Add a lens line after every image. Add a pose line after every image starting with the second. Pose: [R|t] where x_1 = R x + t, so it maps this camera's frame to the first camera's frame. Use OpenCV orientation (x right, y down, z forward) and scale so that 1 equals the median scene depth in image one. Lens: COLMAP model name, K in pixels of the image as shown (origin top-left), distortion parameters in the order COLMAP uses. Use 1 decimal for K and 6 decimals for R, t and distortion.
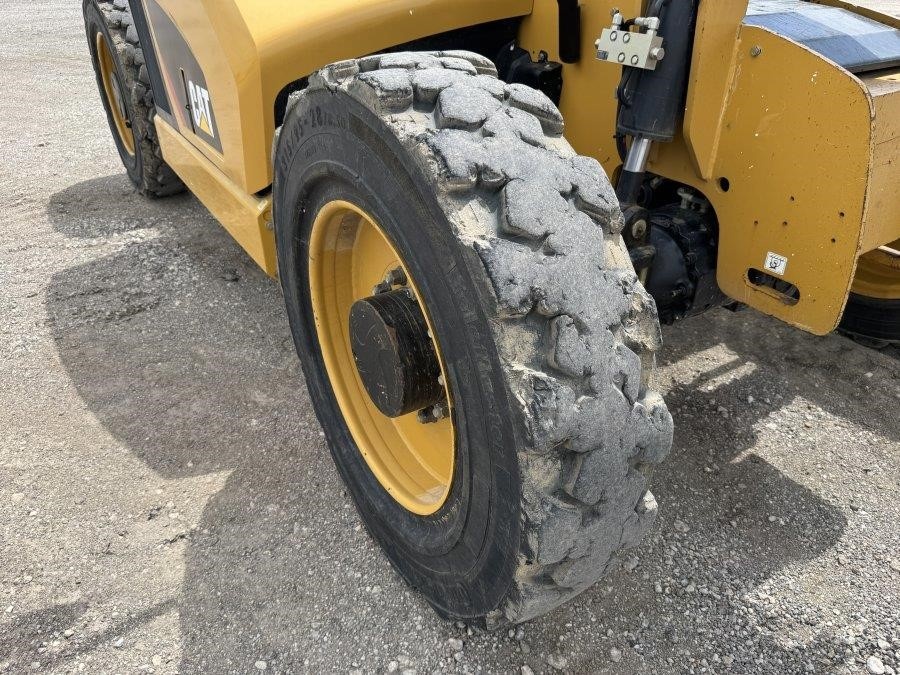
lens RADIAL K [[638.4, 0, 449.6], [0, 638.4, 341.8], [0, 0, 1]] dist [0.035906, -0.041807]
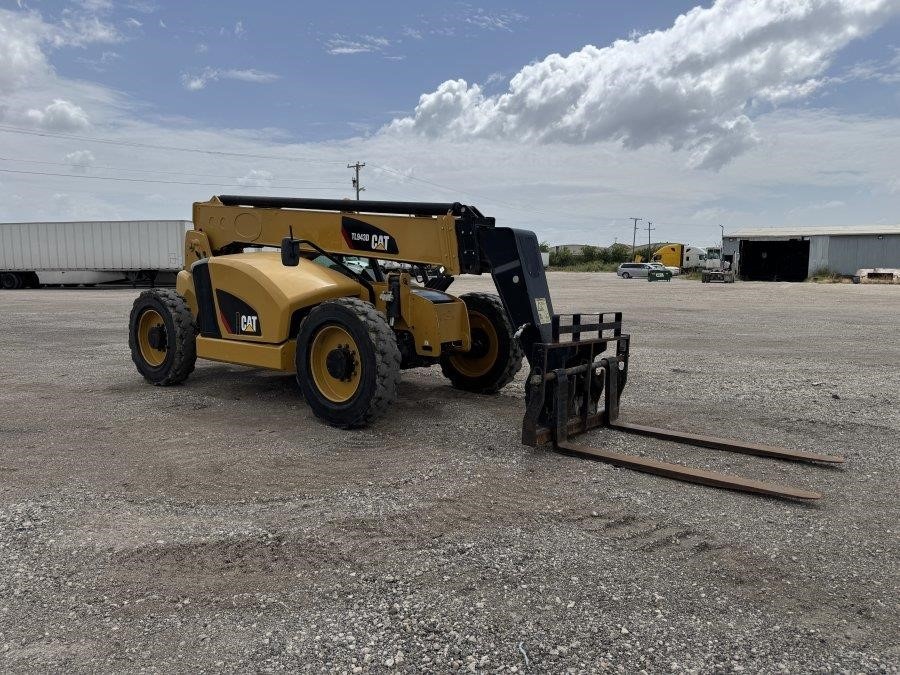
lens RADIAL K [[638.4, 0, 444.9], [0, 638.4, 337.7], [0, 0, 1]] dist [0.035906, -0.041807]
pose [[0.951342, -0.020609, 0.307448, -0.748887], [0.152563, 0.898387, -0.411856, 1.774947], [-0.267719, 0.438721, 0.857817, -2.961946]]
